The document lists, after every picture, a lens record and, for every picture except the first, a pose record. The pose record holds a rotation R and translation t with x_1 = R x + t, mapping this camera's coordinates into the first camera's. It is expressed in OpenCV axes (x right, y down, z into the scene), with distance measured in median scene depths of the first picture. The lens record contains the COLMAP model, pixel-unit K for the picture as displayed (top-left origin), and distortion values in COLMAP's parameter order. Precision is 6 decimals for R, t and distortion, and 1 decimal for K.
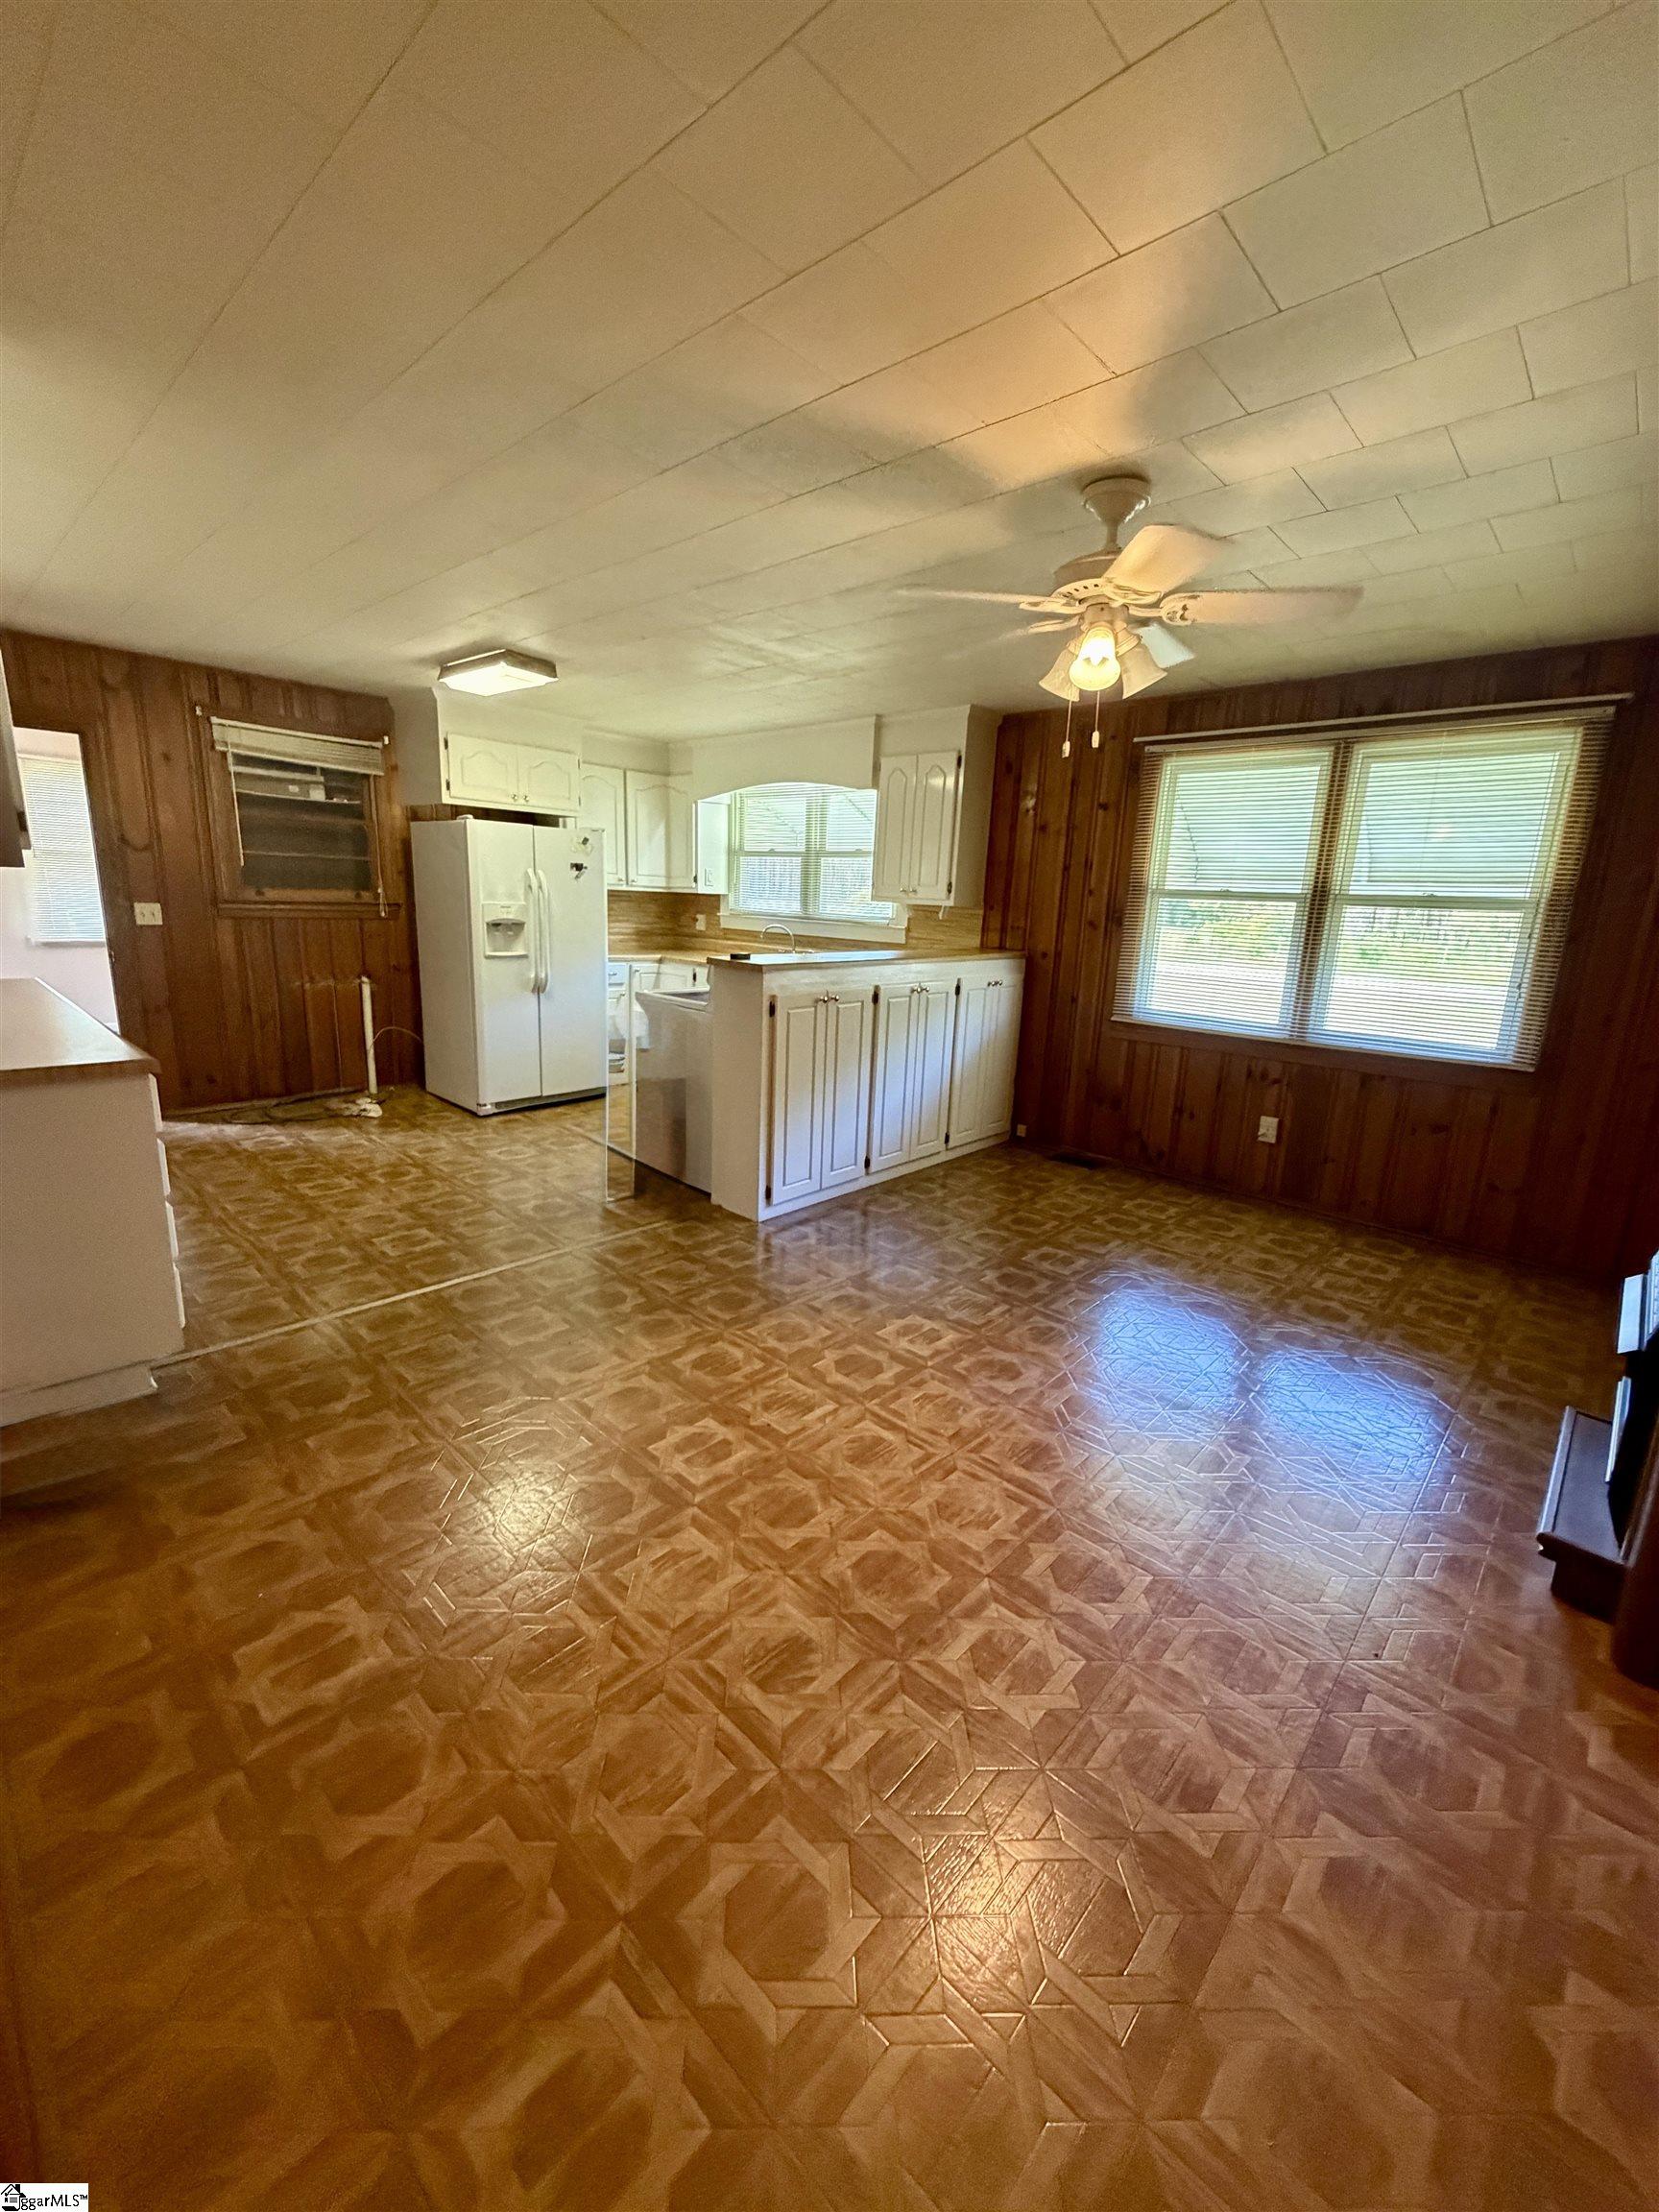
lens RADIAL K [[880.6, 0, 821.6], [0, 880.6, 1100.9], [0, 0, 1]] dist [-0.005236, 0.000189]
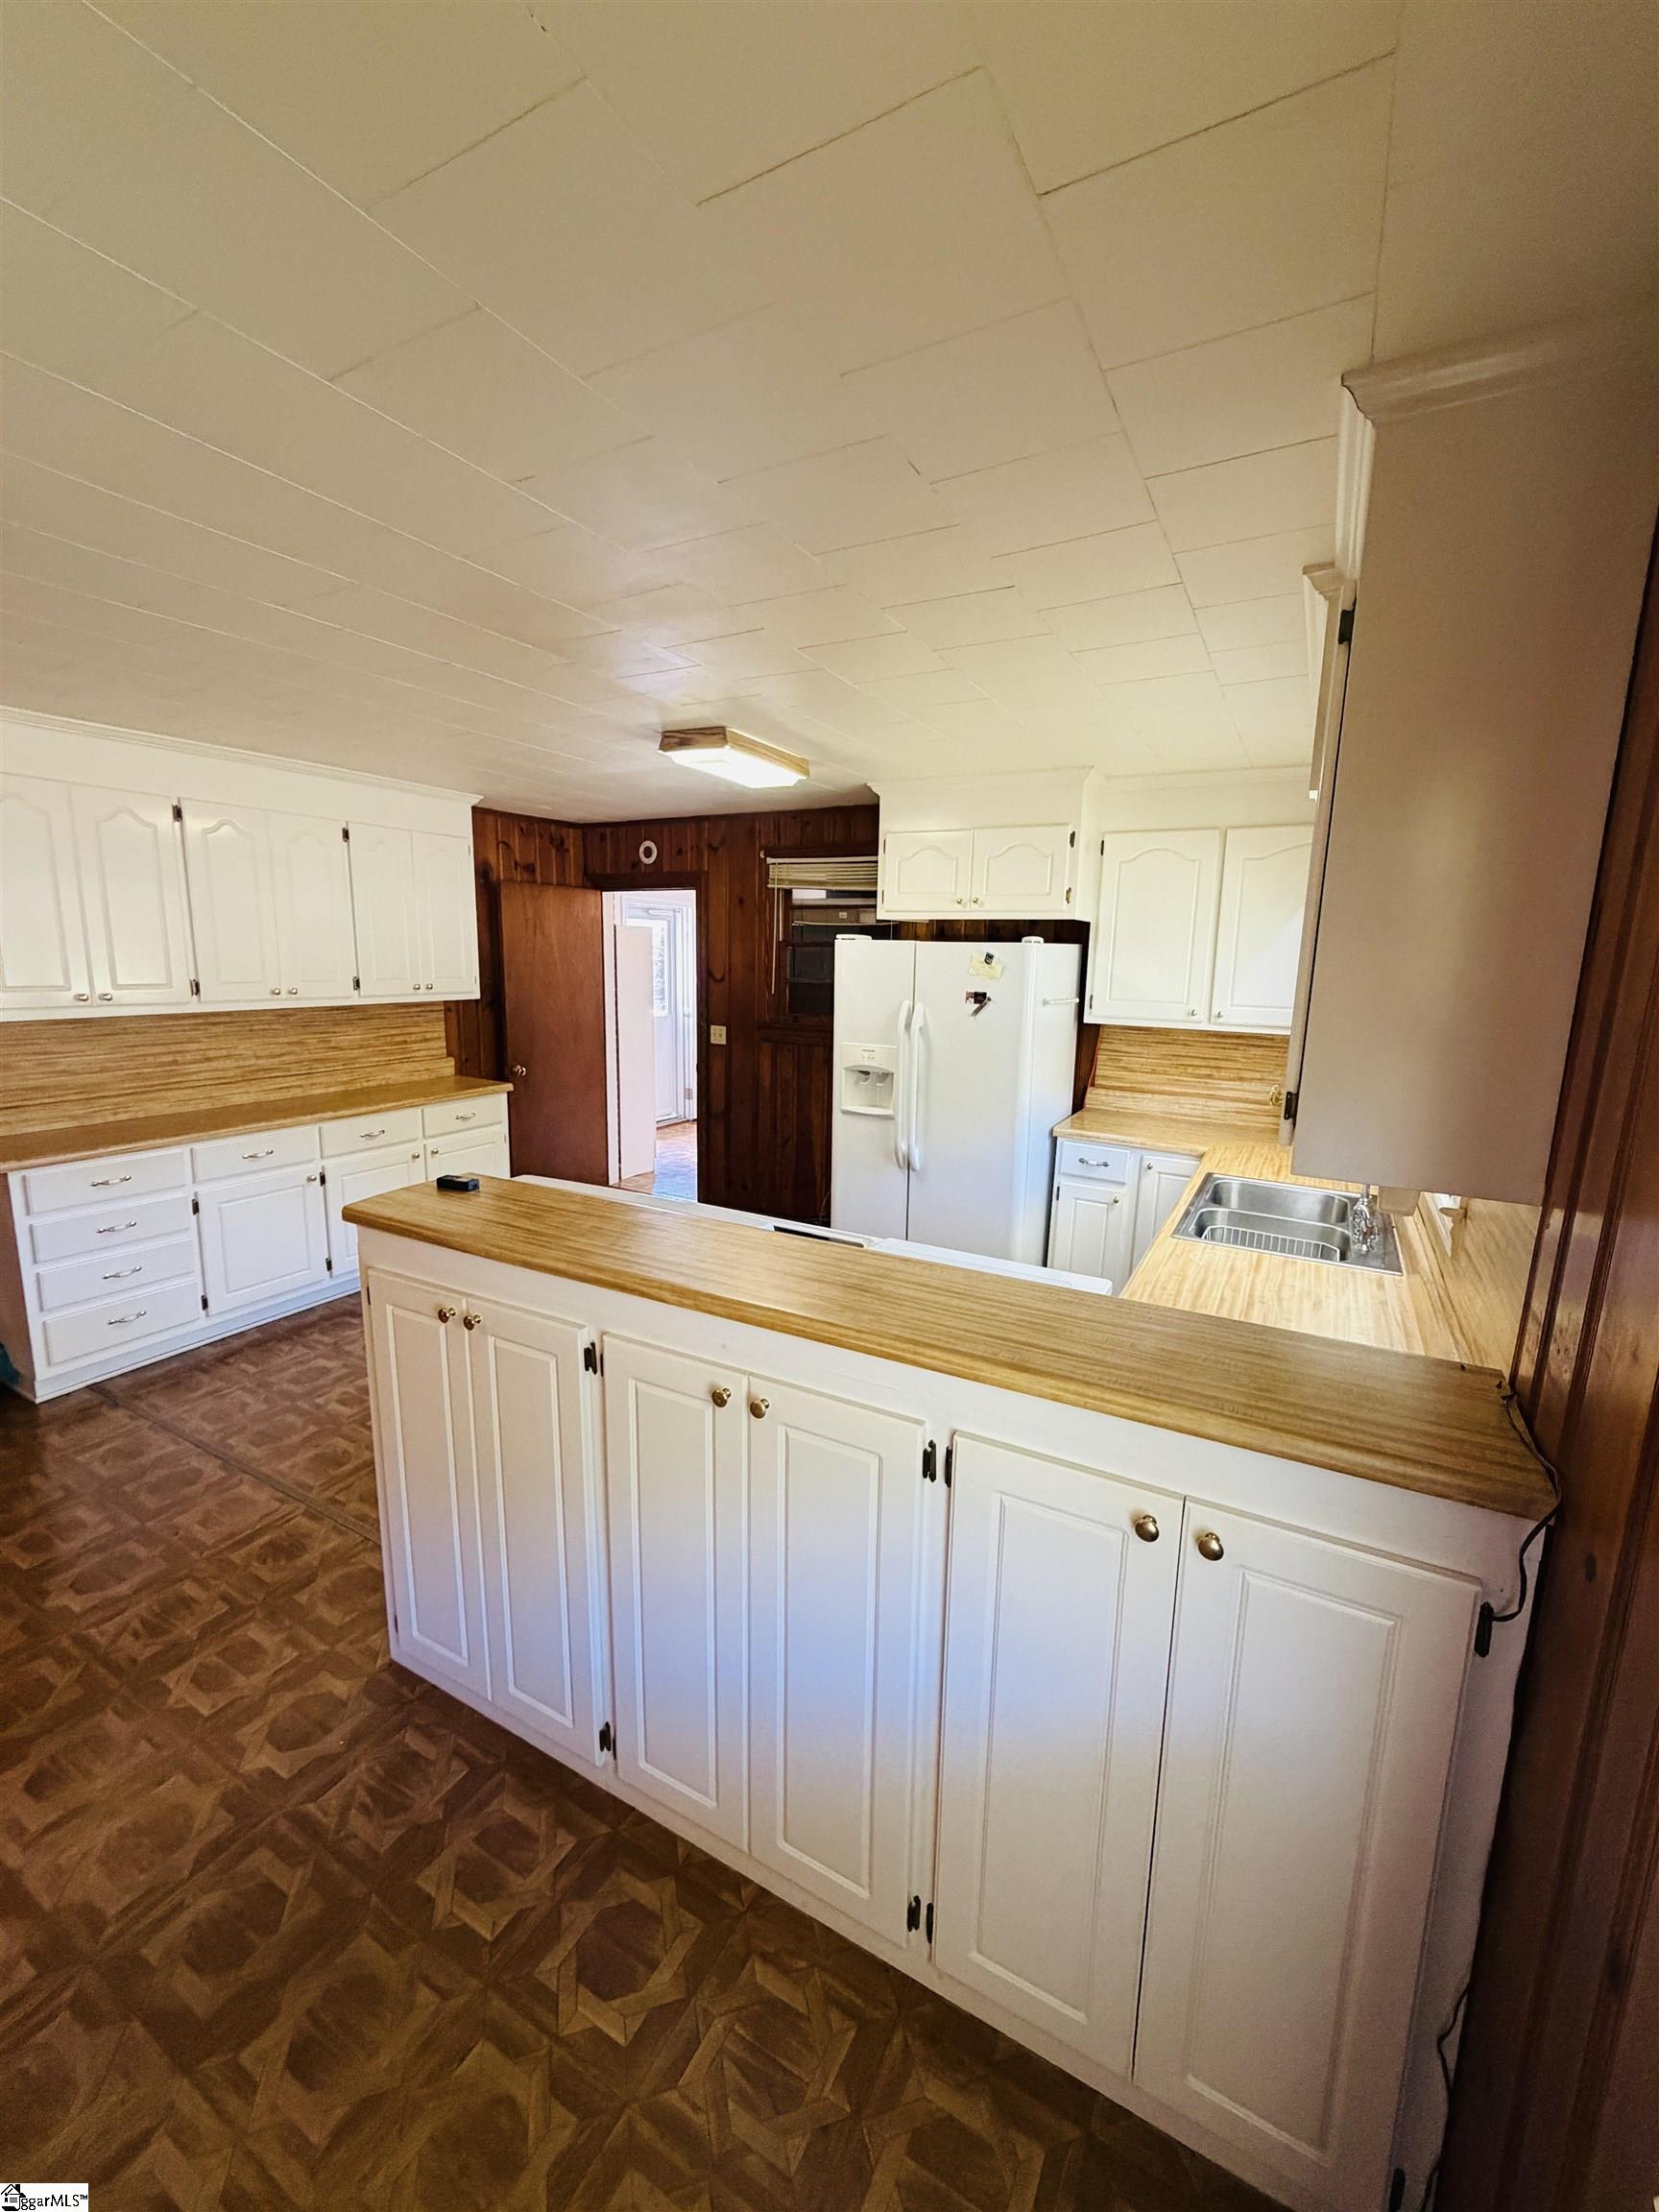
lens RADIAL K [[880.6, 0, 838.7], [0, 880.6, 1097.9], [0, 0, 1]] dist [-0.005236, 0.000189]
pose [[0.267989, 0.123437, -0.955482, 0.561289], [-0.226366, 0.972061, 0.062089, -0.348200], [0.936451, 0.199649, 0.288444, 1.204396]]
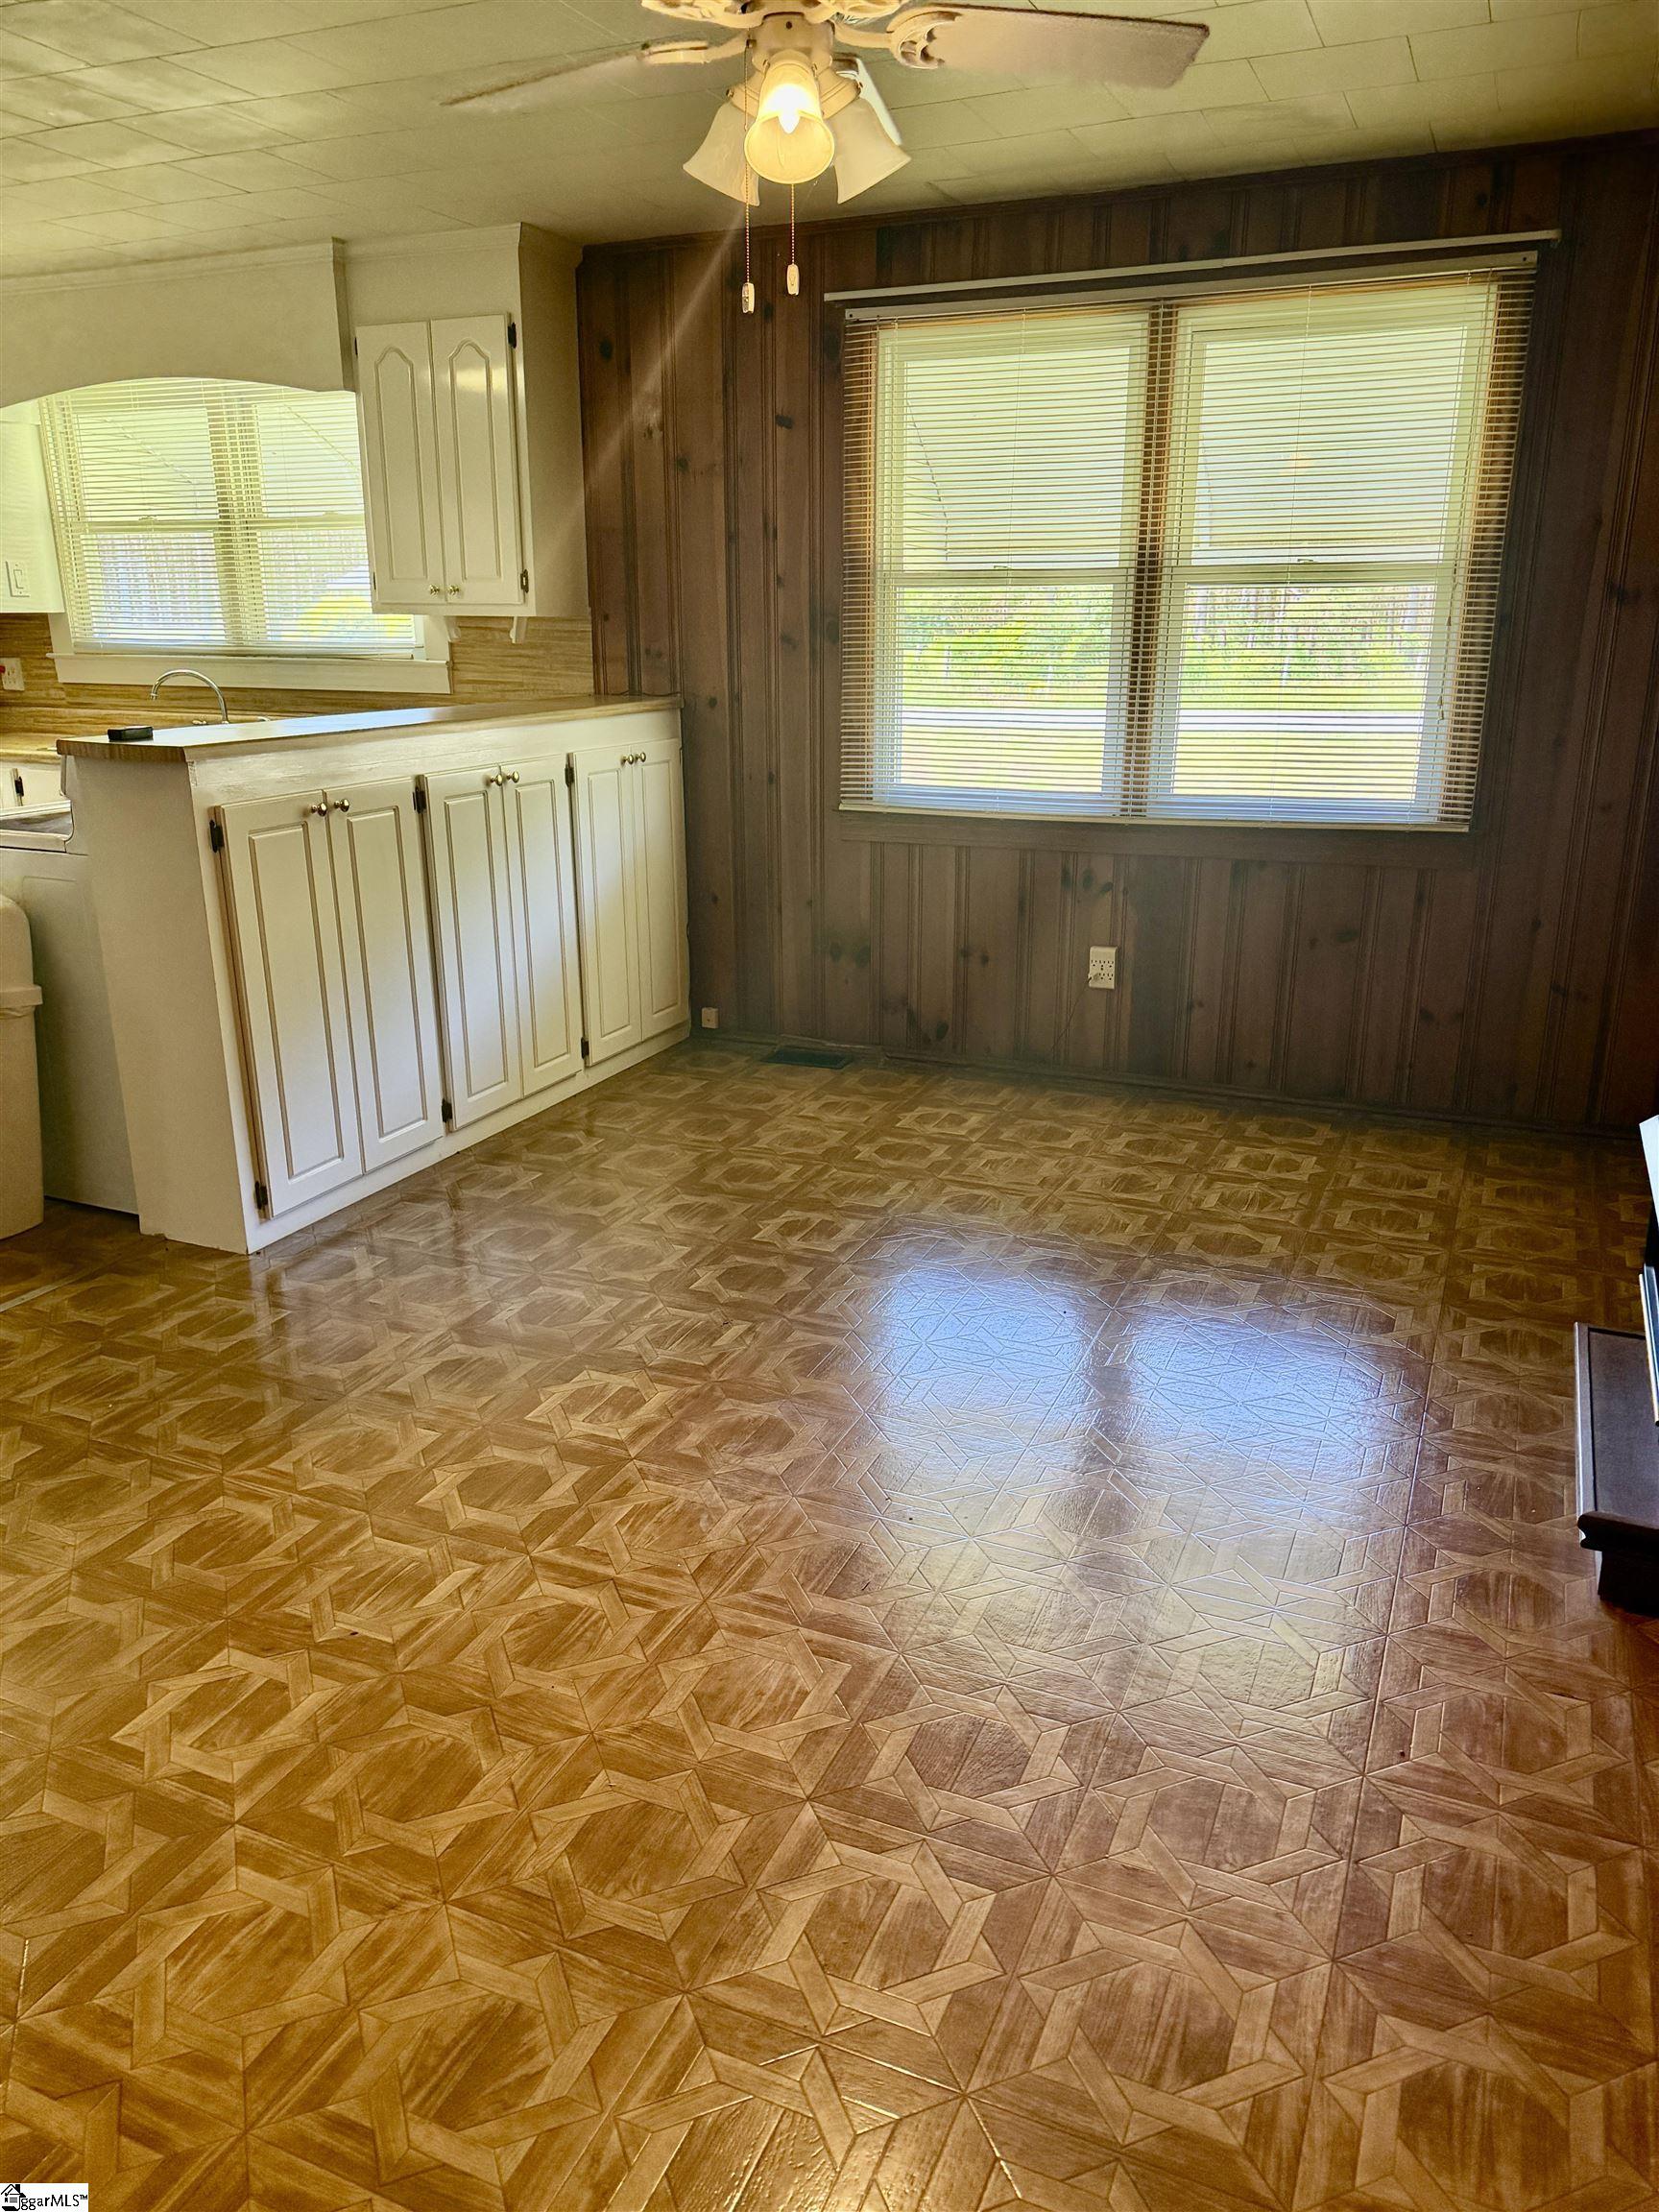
lens RADIAL K [[1560.3, 0, 832.3], [0, 1560.3, 1103.9], [0, 0, 1]] dist [0.041476, -0.050600]
pose [[0.941202, -0.137915, 0.308412, -0.023873], [0.112877, 0.988795, 0.097692, -0.000932], [-0.318429, -0.057135, 0.946223, 0.028851]]
